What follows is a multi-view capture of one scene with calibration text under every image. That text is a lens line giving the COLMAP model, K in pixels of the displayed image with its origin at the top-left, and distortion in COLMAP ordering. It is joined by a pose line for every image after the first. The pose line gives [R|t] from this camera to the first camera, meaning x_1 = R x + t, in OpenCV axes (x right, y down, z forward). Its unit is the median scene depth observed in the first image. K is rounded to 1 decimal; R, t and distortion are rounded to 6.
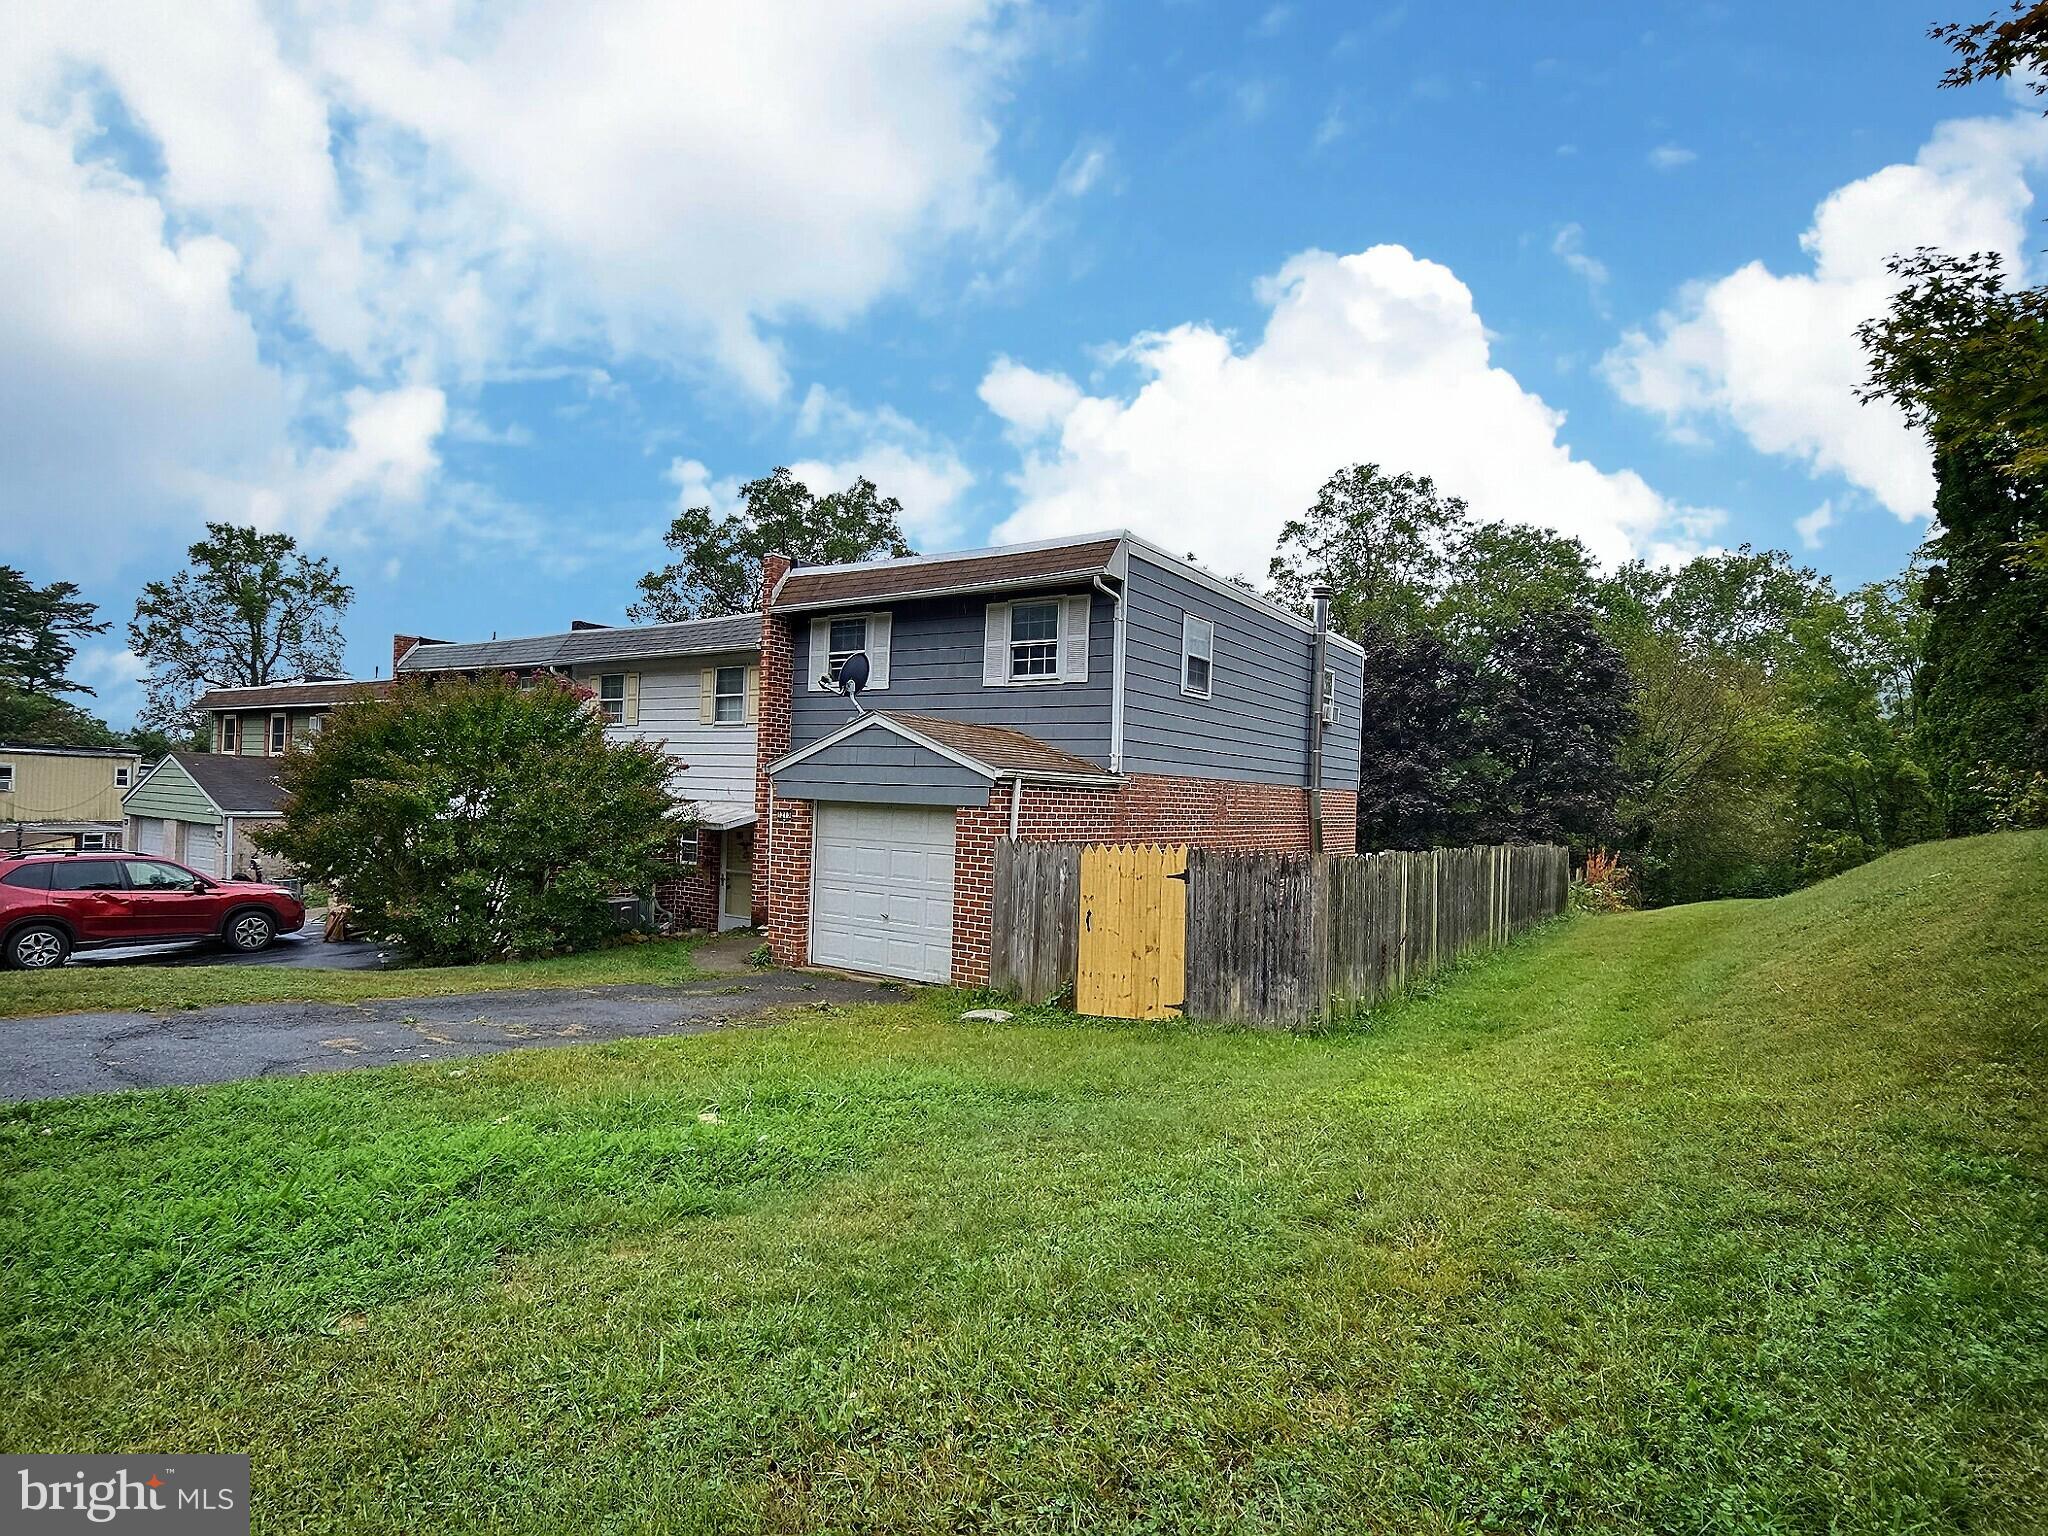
lens RADIAL K [[1060.8, 0, 1021.1], [0, 1060.8, 771.6], [0, 0, 1]] dist [-0.005692, -0.001524]
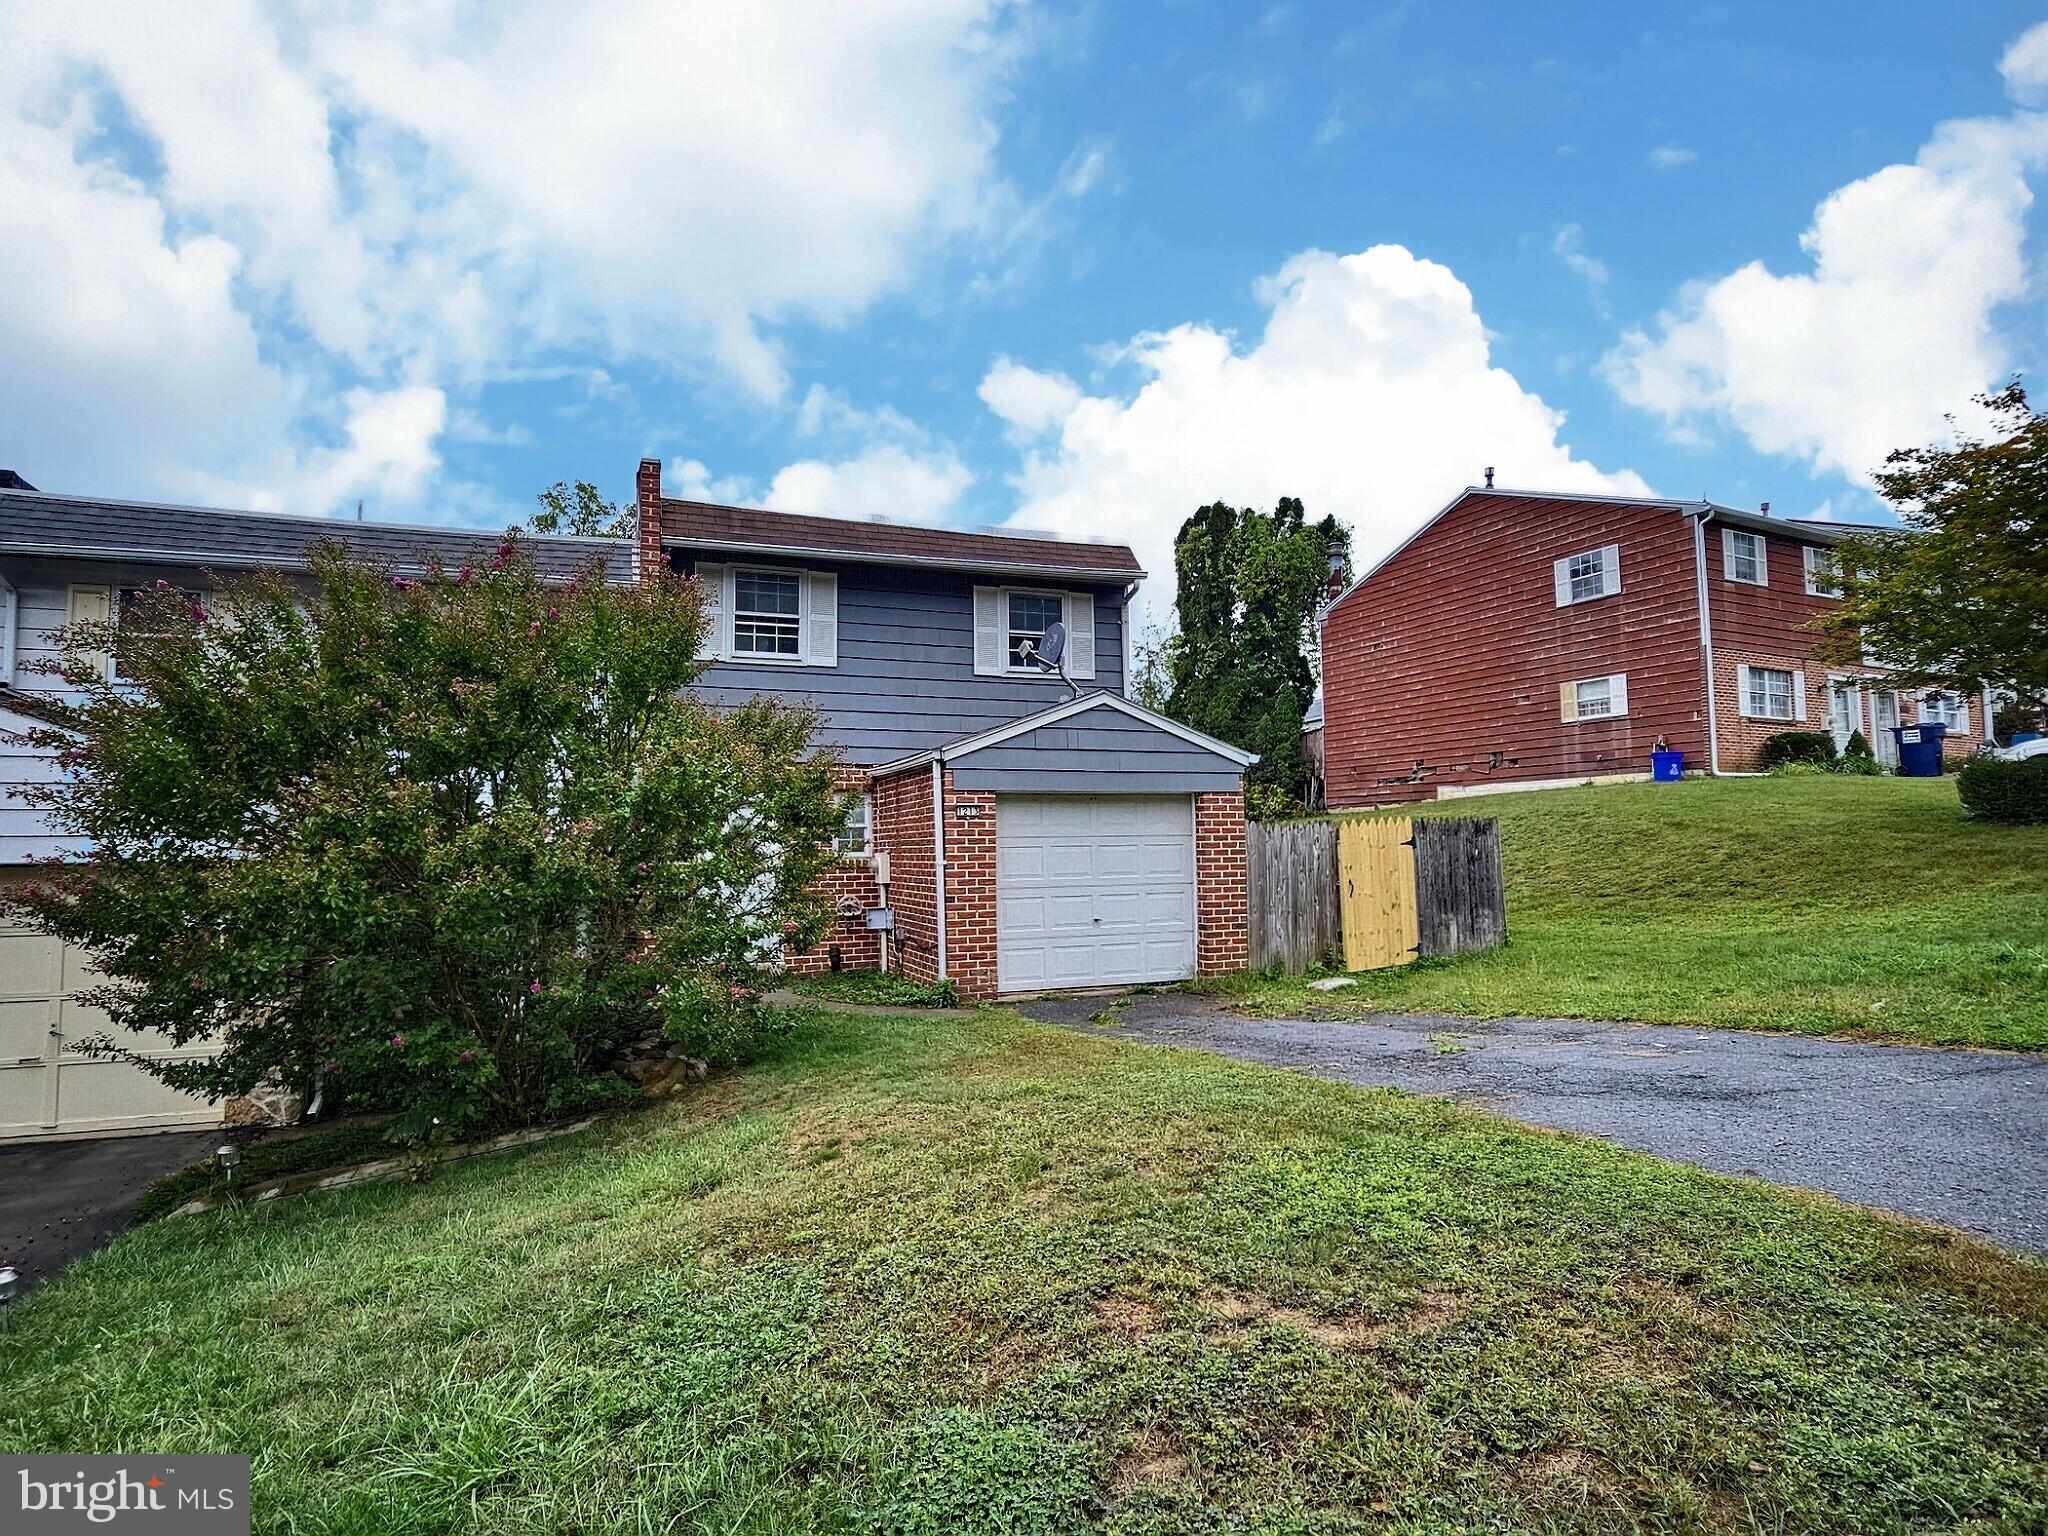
lens RADIAL K [[1060.8, 0, 1024.3], [0, 1060.8, 773.6], [0, 0, 1]] dist [-0.005692, -0.001524]
pose [[0.572033, 0.015412, 0.820086, -0.793263], [0.018378, 0.999332, -0.031600, 0.035421], [-0.820025, 0.033148, 0.571367, 0.473565]]
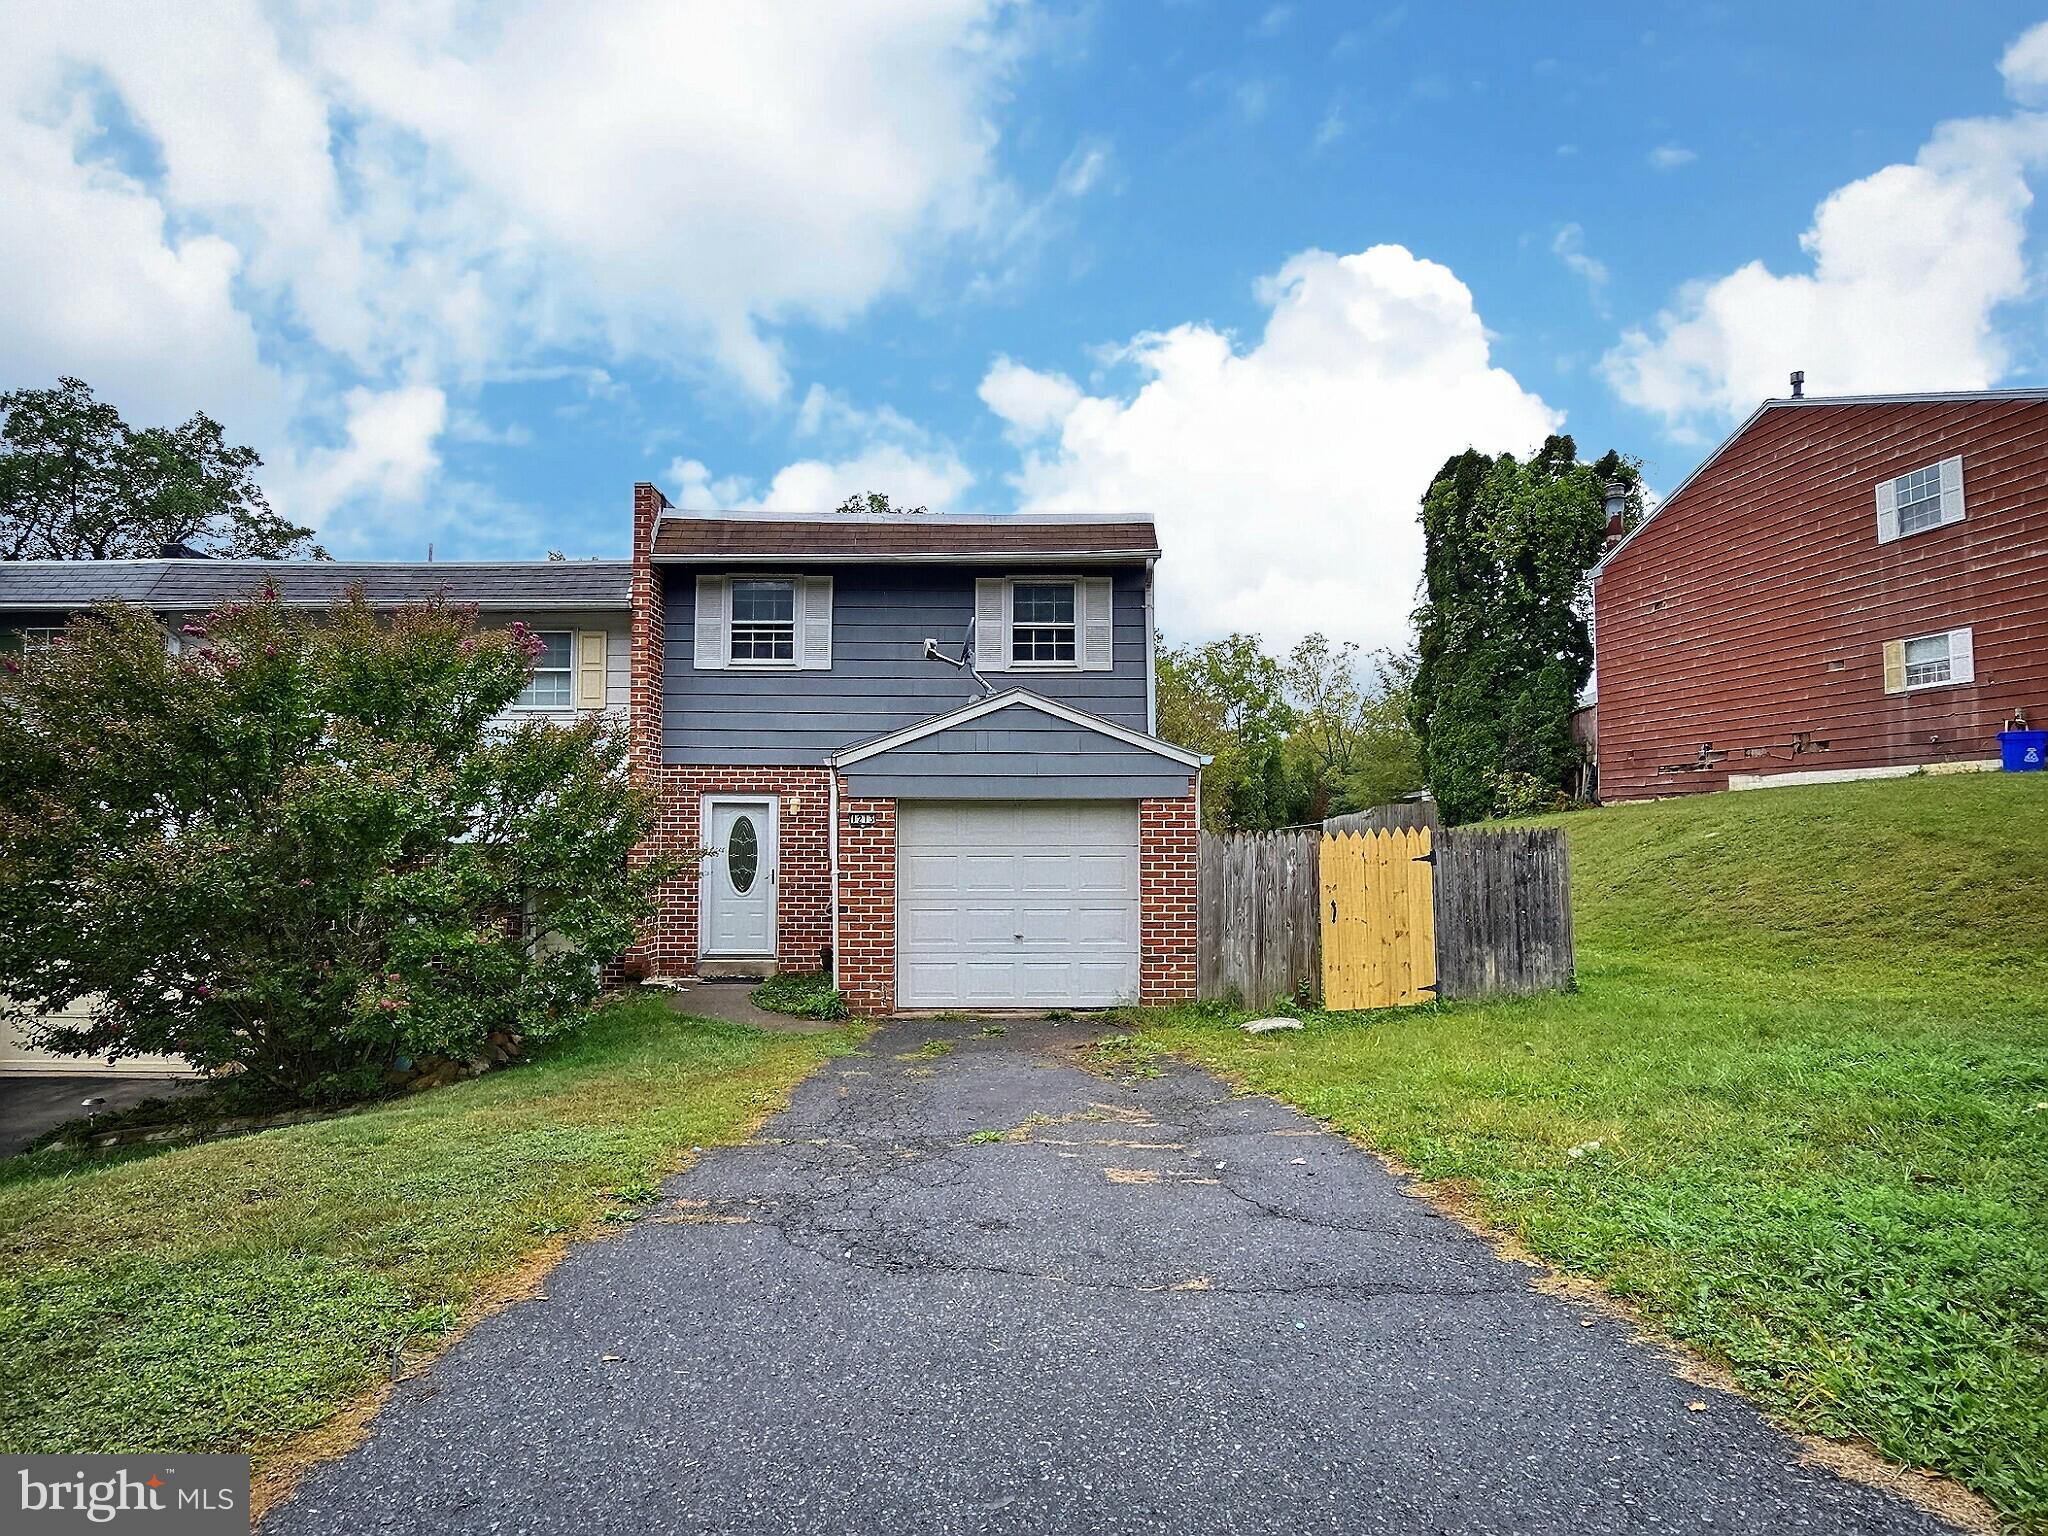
lens RADIAL K [[1060.8, 0, 1018.0], [0, 1060.8, 770.0], [0, 0, 1]] dist [-0.005692, -0.001524]
pose [[0.820051, -0.000023, 0.572290, -0.532232], [0.016445, 0.999588, -0.023525, 0.023090], [-0.572054, 0.028703, 0.819713, 0.281358]]
